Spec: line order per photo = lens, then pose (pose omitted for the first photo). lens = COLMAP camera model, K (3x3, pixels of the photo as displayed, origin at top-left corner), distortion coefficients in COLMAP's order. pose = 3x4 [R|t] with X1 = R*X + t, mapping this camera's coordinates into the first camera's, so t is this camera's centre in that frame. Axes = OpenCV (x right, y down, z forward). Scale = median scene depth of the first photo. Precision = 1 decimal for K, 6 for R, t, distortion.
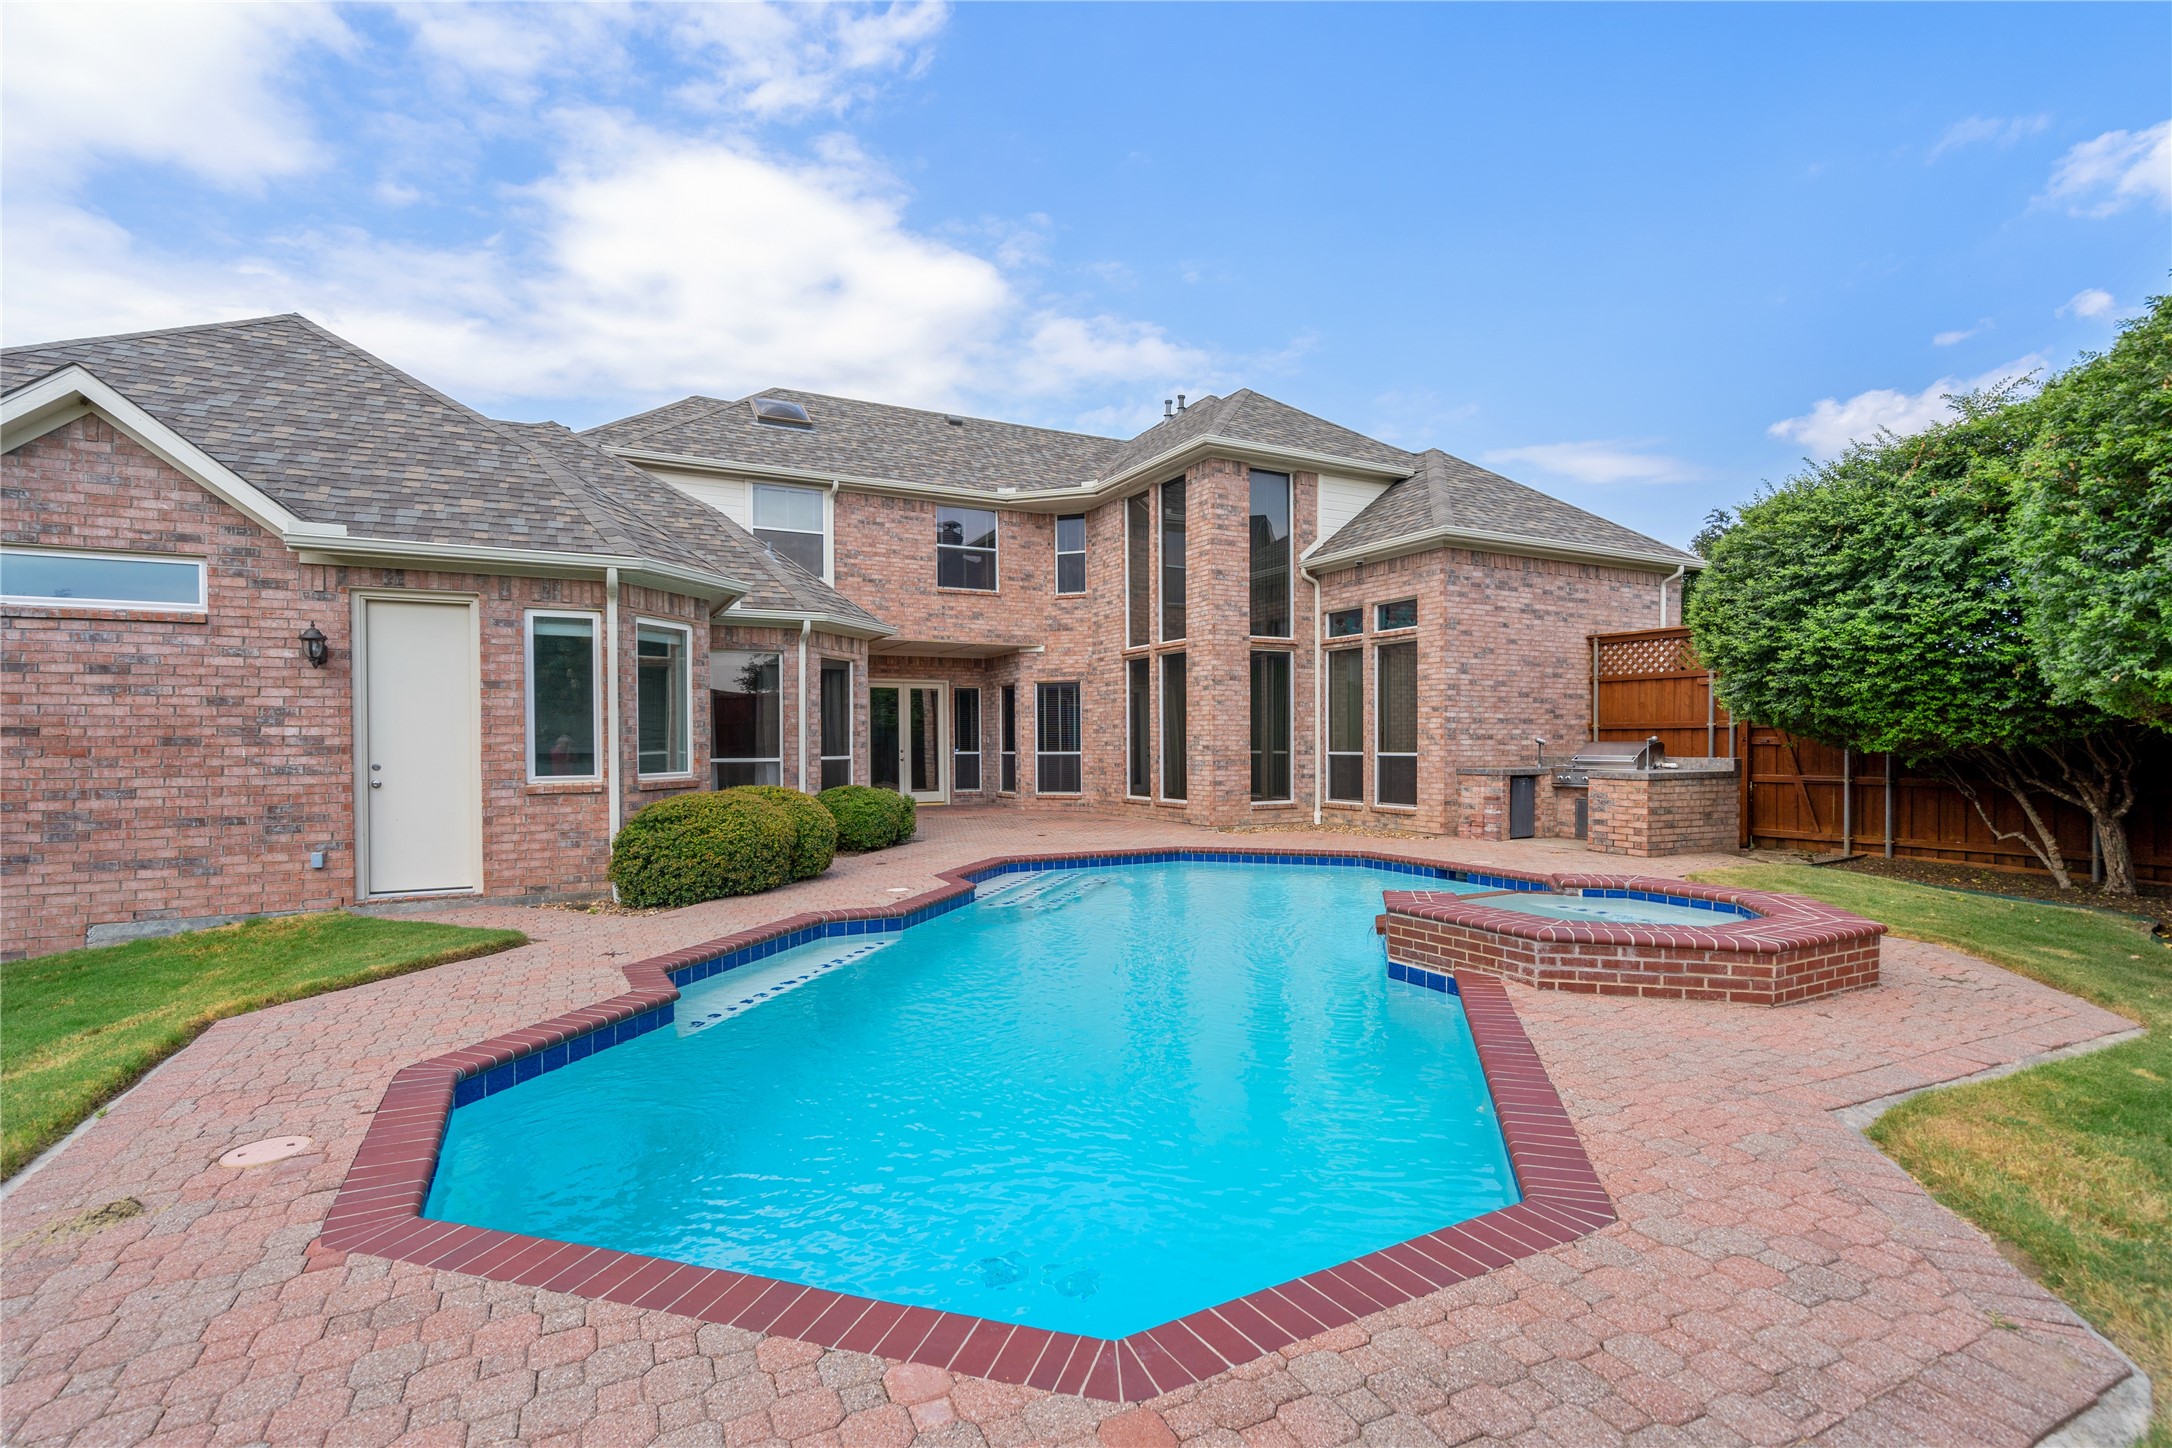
lens RADIAL K [[974.0, 0, 1078.7], [0, 974.0, 753.1], [0, 0, 1]] dist [-0.016249, 0.008940]
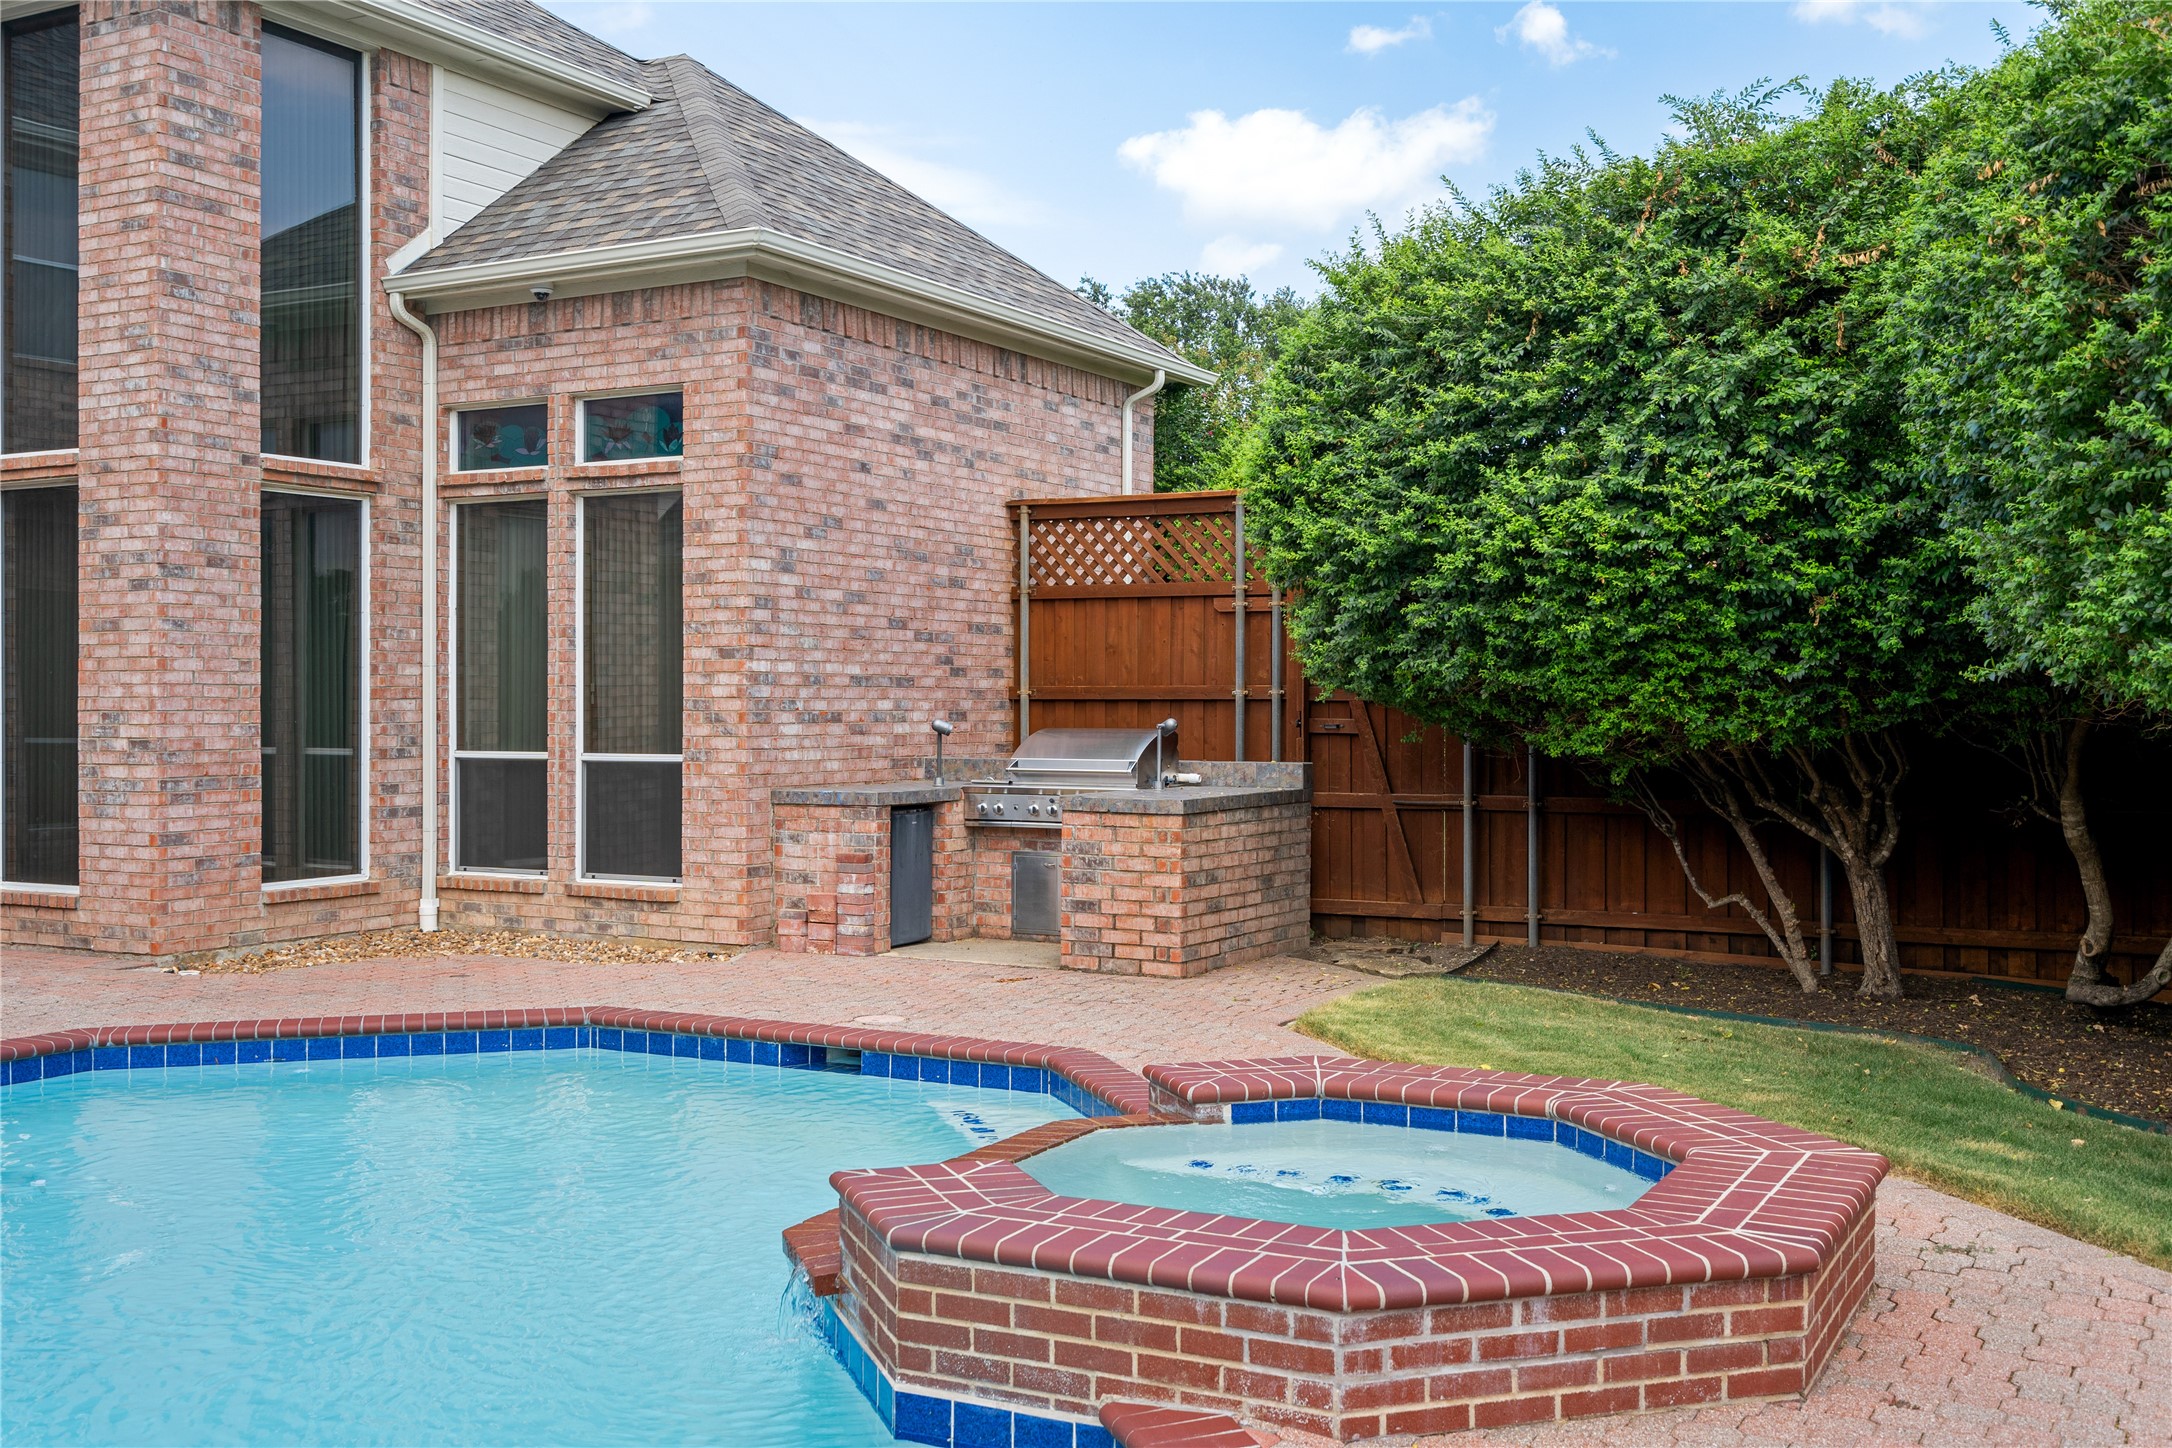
lens RADIAL K [[2114.3, 0, 1045.1], [0, 2114.3, 690.6], [0, 0, 1]] dist [0.006060, -0.010928]
pose [[0.834649, 0.005994, 0.550749, -0.029122], [0.003535, 0.999862, -0.016239, -0.013270], [-0.550771, 0.015500, 0.834513, 0.148629]]
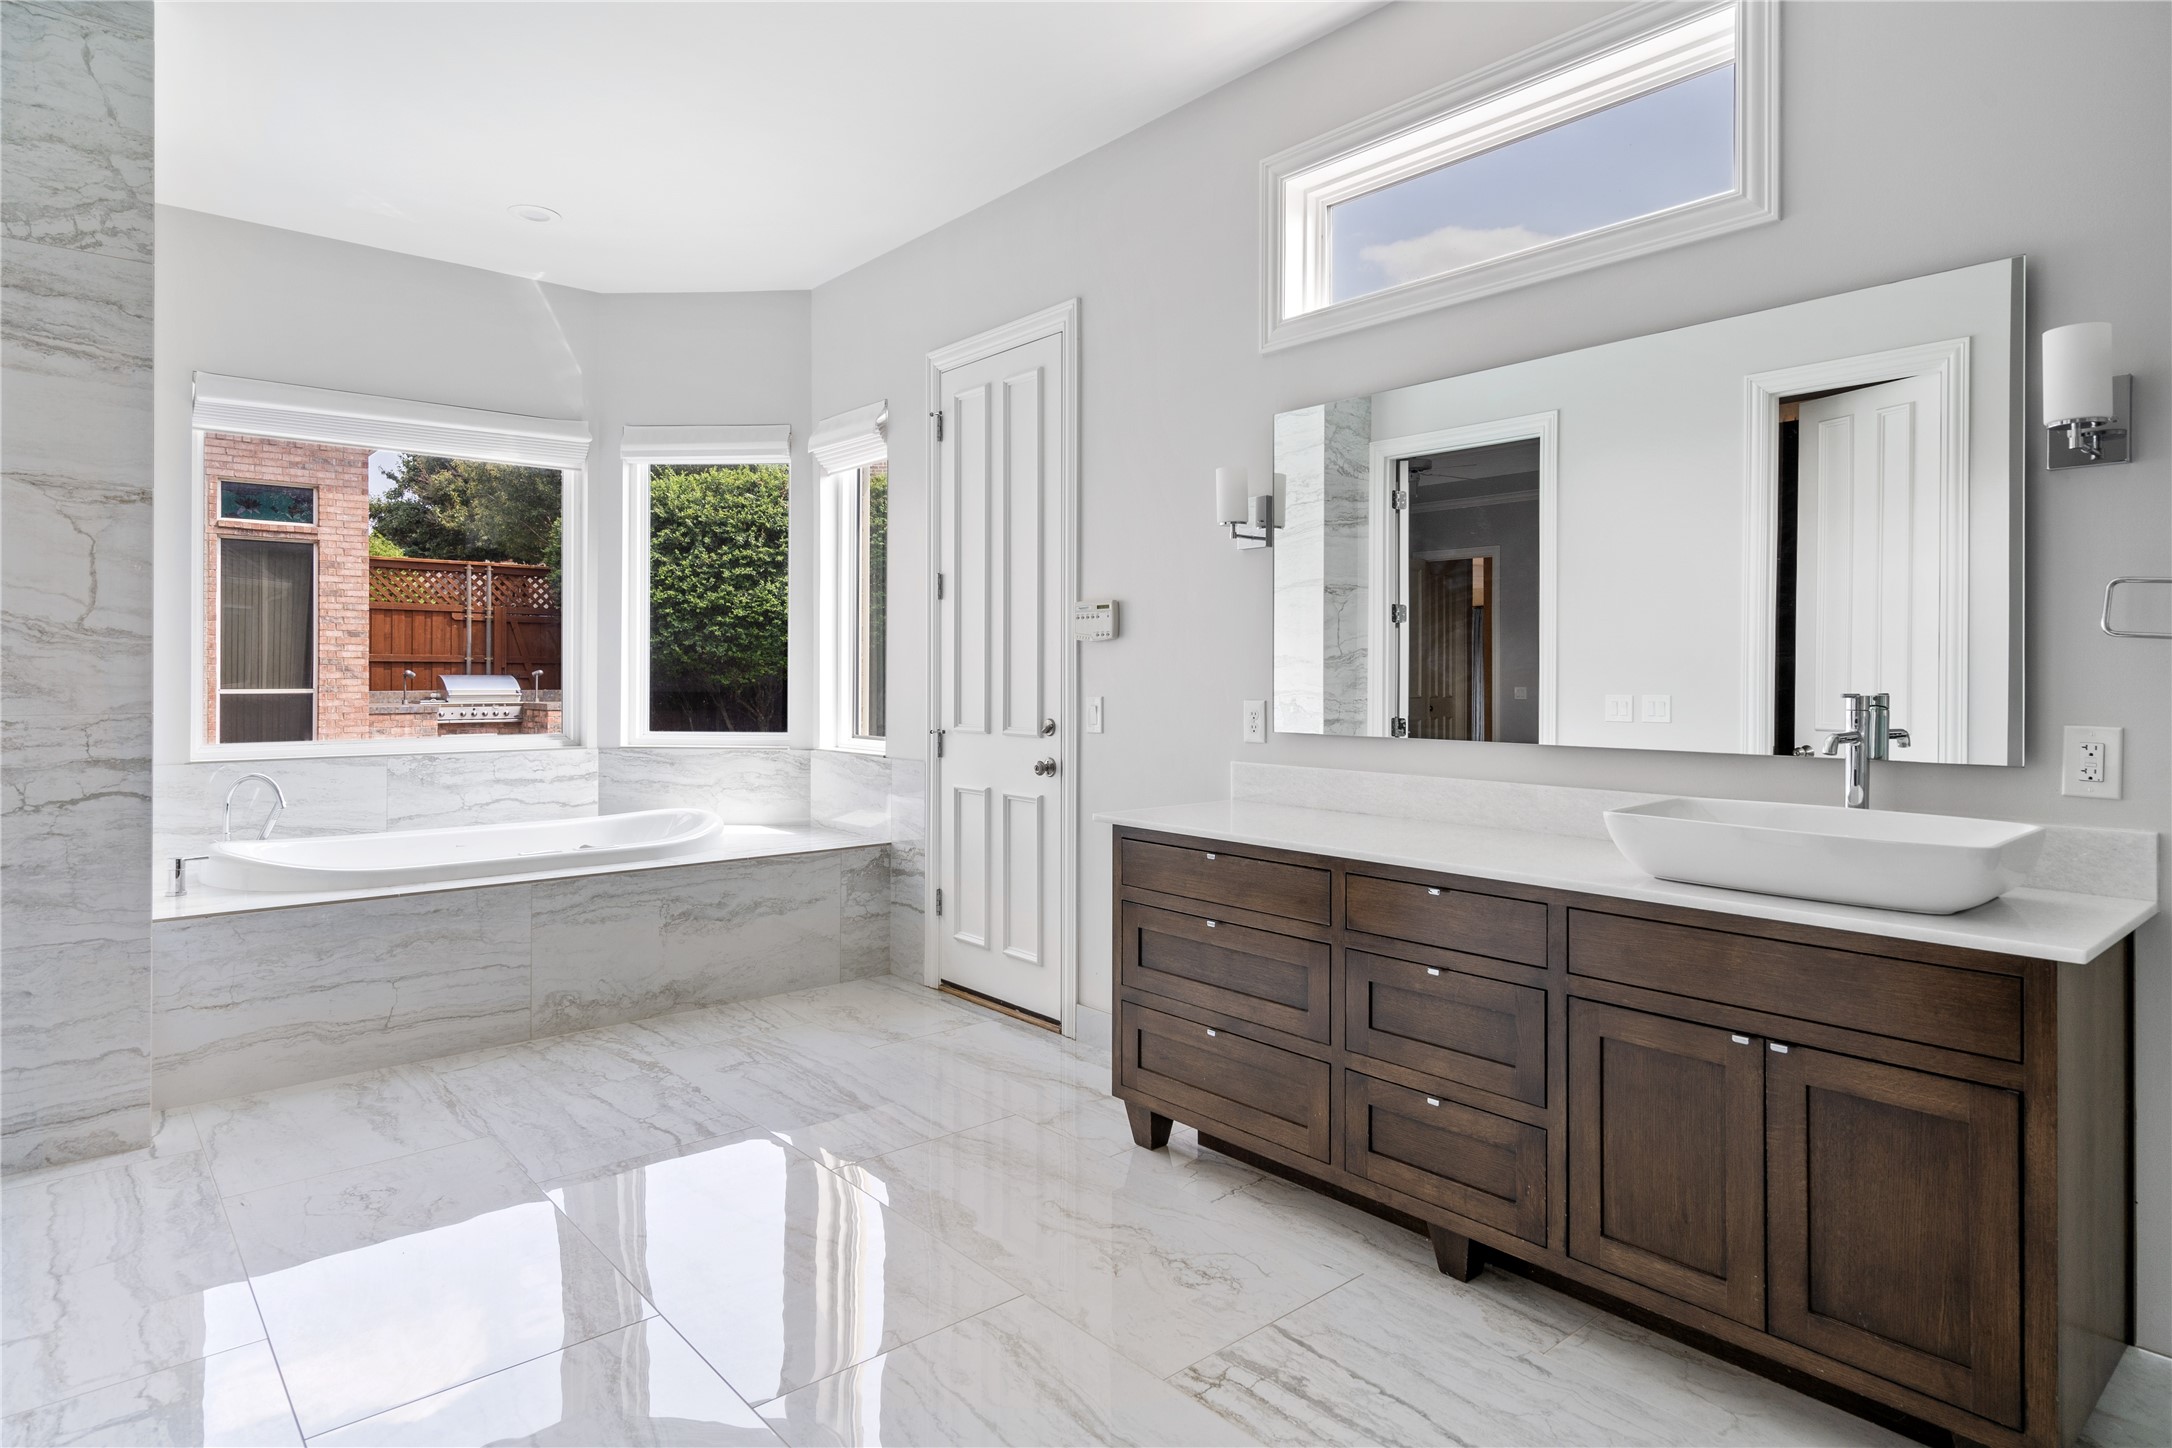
lens RADIAL K [[1221.5, 0, 1084.8], [0, 1221.5, 681.9], [0, 0, 1]] dist [0.001059, 0.001726]
pose [[-0.225712, -0.002768, 0.974190, -0.769475], [0.009692, 0.999940, 0.005086, -0.005090], [-0.974146, 0.010590, -0.225672, 0.652415]]
